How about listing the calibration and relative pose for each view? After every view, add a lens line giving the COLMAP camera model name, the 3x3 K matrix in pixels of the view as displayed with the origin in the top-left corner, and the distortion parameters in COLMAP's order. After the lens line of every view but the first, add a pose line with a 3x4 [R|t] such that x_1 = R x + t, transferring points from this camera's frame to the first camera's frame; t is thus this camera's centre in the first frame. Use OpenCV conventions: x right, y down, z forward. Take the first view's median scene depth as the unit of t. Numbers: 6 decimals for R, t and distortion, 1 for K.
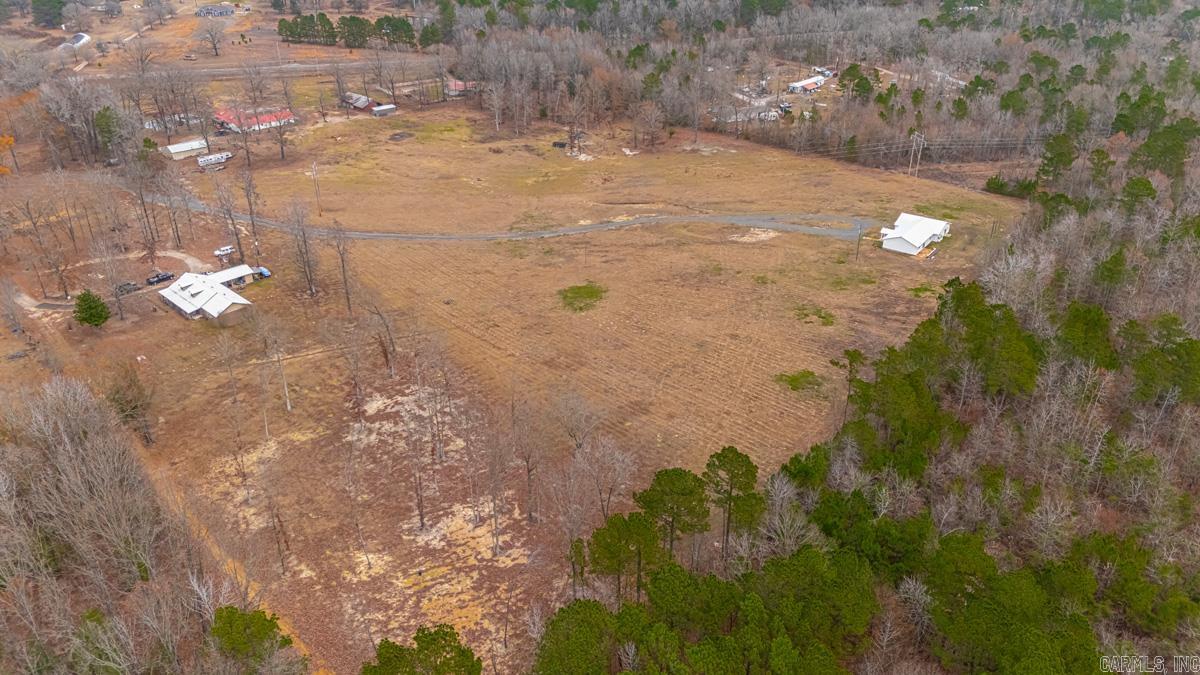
lens RADIAL K [[872.8, 0, 601.3], [0, 872.8, 339.5], [0, 0, 1]] dist [0.094135, -0.109588]
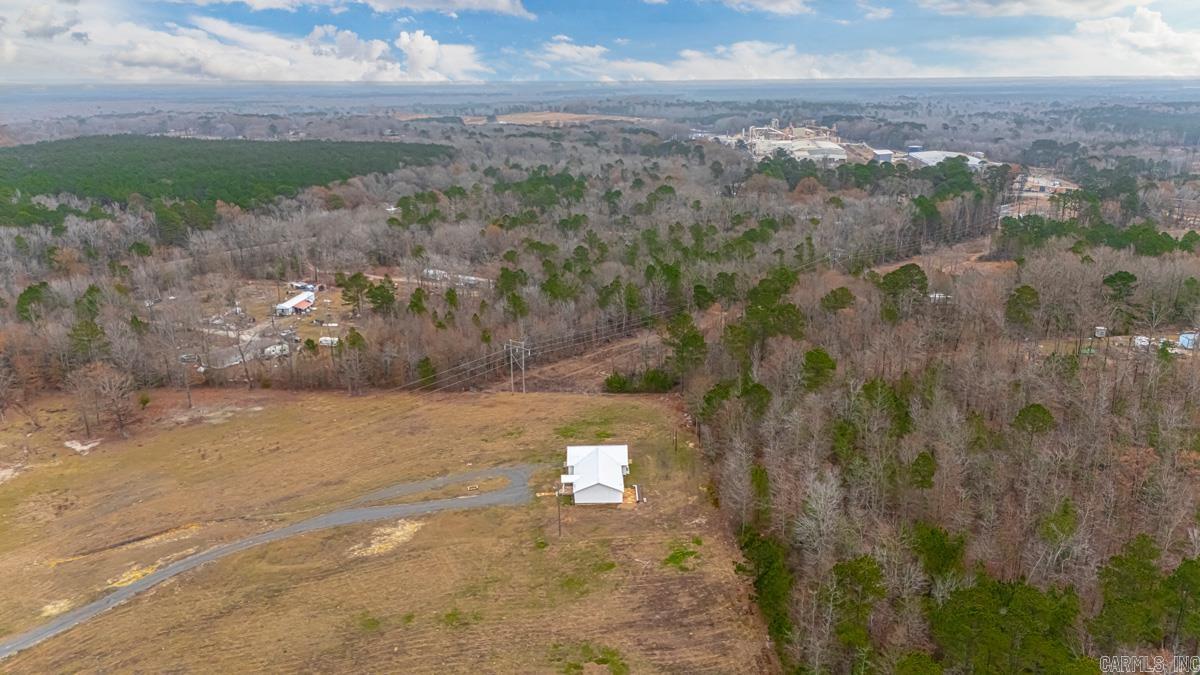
lens RADIAL K [[872.8, 0, 604.4], [0, 872.8, 337.3], [0, 0, 1]] dist [0.094135, -0.109588]
pose [[0.779670, -0.174207, 0.601471, -0.049728], [0.304025, 0.945027, -0.120387, -0.110161], [-0.547434, 0.276724, 0.789772, 0.313176]]
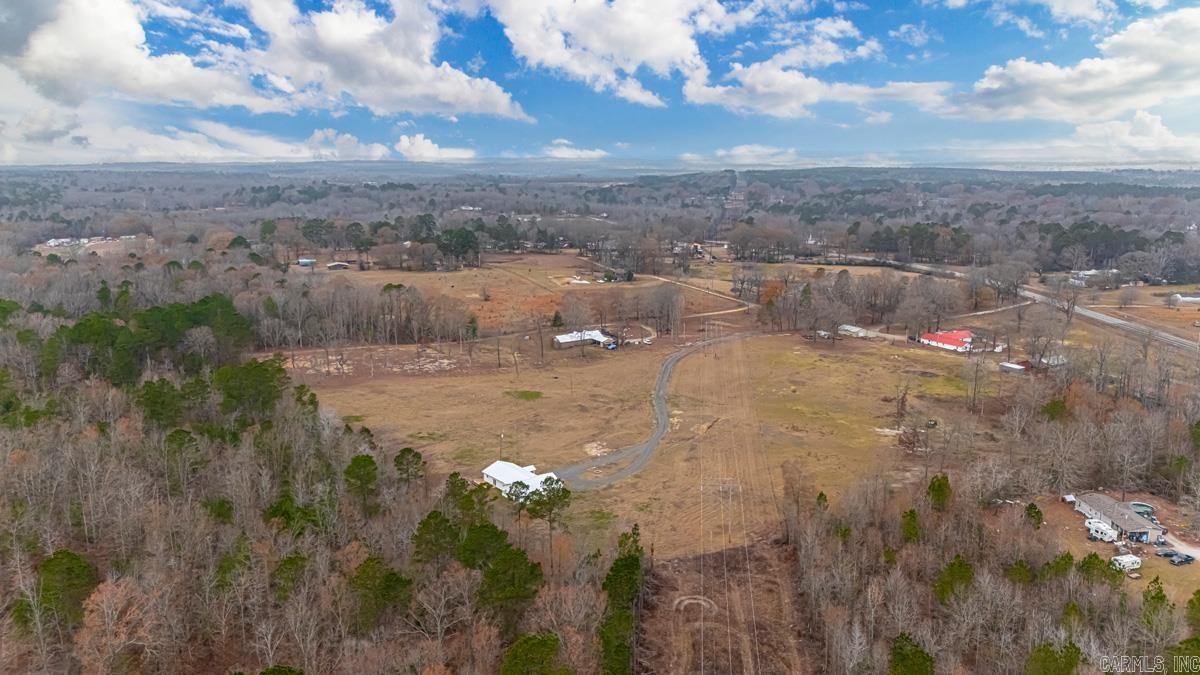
lens RADIAL K [[872.8, 0, 601.4], [0, 872.8, 346.4], [0, 0, 1]] dist [0.094135, -0.109588]
pose [[-0.257298, 0.211053, -0.943003, 0.955224], [-0.464411, 0.828766, 0.312200, -0.462243], [0.847420, 0.518269, -0.115225, 0.894558]]
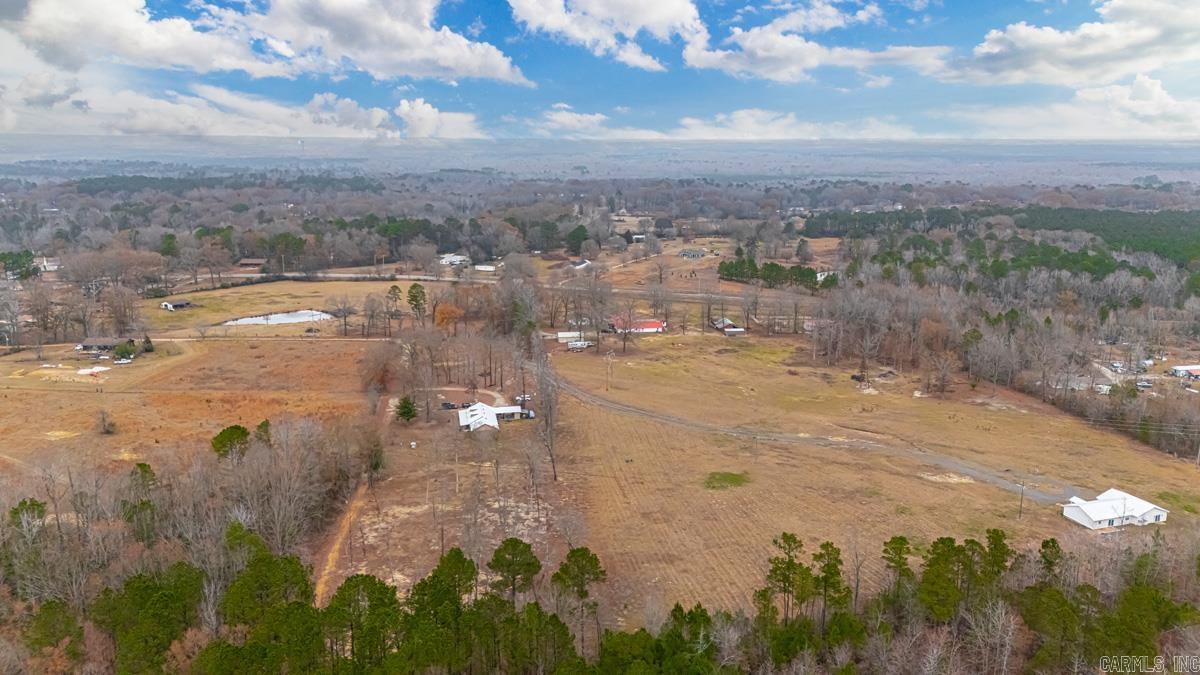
lens RADIAL K [[872.8, 0, 601.3], [0, 872.8, 334.1], [0, 0, 1]] dist [0.094135, -0.109588]
pose [[0.816997, 0.128322, -0.562183, 0.336311], [-0.281487, 0.939626, -0.194597, 0.028684], [0.503270, 0.317232, 0.803793, -0.047610]]
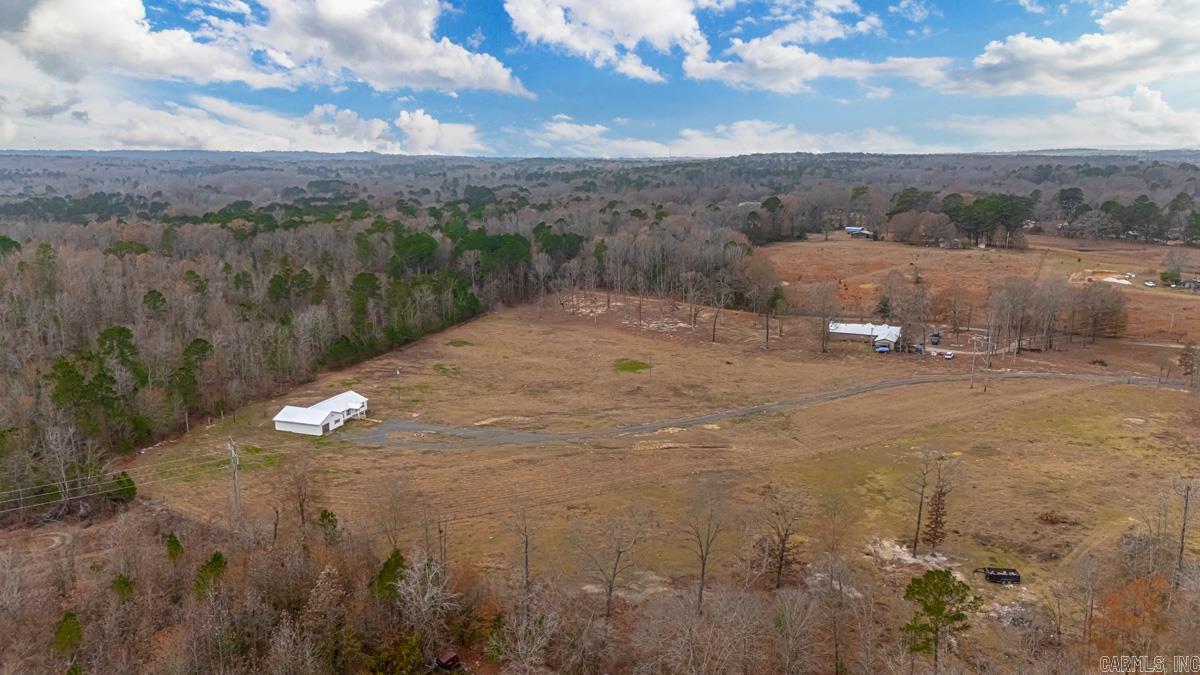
lens RADIAL K [[872.8, 0, 601.2], [0, 872.8, 333.9], [0, 0, 1]] dist [0.094135, -0.109588]
pose [[-0.947600, 0.076557, -0.310152, 0.291995], [-0.144669, 0.762767, 0.630284, -0.627875], [0.284826, 0.642126, -0.711722, 1.338777]]
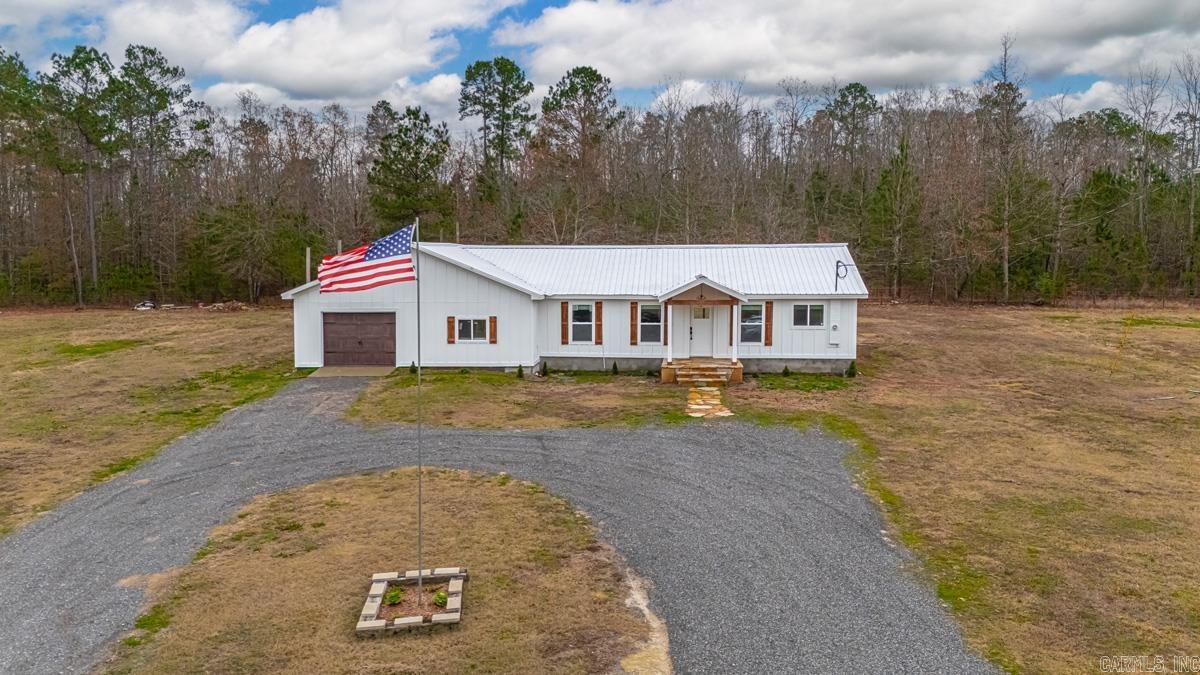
lens RADIAL K [[872.8, 0, 582.2], [0, 872.8, 335.8], [0, 0, 1]] dist [0.094135, -0.109588]
pose [[-0.536038, -0.041687, 0.843164, 0.179026], [0.412525, 0.858474, 0.304705, -0.133102], [-0.736537, 0.511160, -0.442978, 0.867059]]
